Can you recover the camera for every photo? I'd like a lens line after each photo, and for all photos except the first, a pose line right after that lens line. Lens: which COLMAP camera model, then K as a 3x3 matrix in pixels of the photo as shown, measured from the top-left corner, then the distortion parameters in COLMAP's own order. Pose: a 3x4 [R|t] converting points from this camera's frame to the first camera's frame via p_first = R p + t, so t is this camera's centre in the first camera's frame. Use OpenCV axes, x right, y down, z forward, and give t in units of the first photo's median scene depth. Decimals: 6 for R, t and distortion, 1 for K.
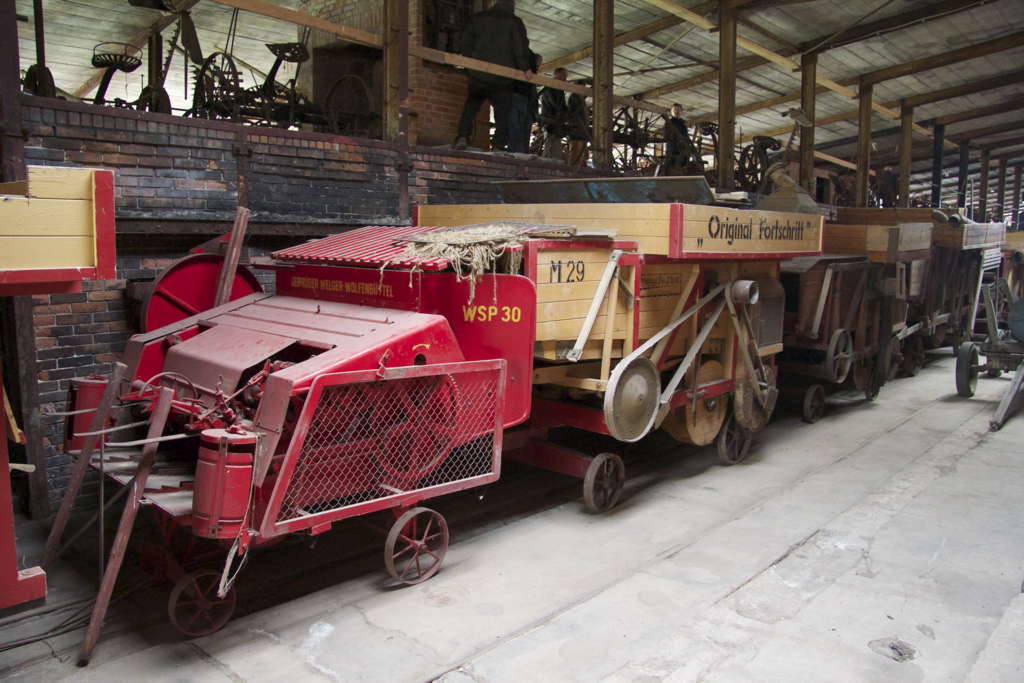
lens RADIAL K [[796.6, 0, 514.1], [0, 796.6, 344.4], [0, 0, 1]] dist [-0.173343, 0.137922]
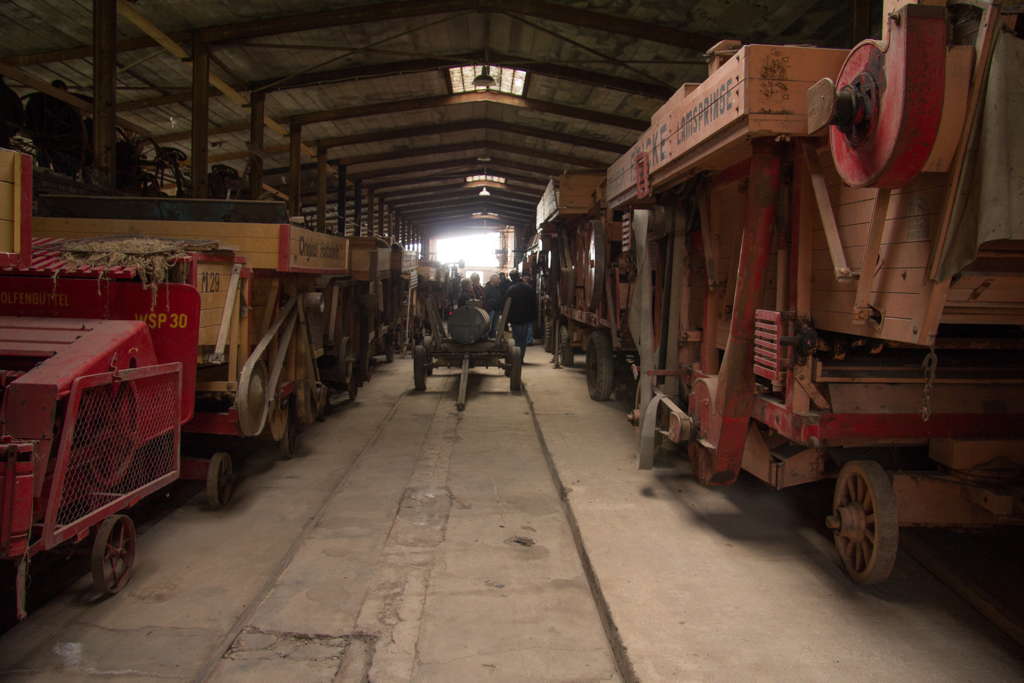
lens RADIAL K [[796.6, 0, 514.1], [0, 796.6, 344.4], [0, 0, 1]] dist [-0.173343, 0.137922]
pose [[0.718519, -0.046653, 0.693941, -0.383451], [0.071745, 0.997397, -0.007232, 0.031977], [-0.691797, 0.054982, 0.719996, -0.057494]]
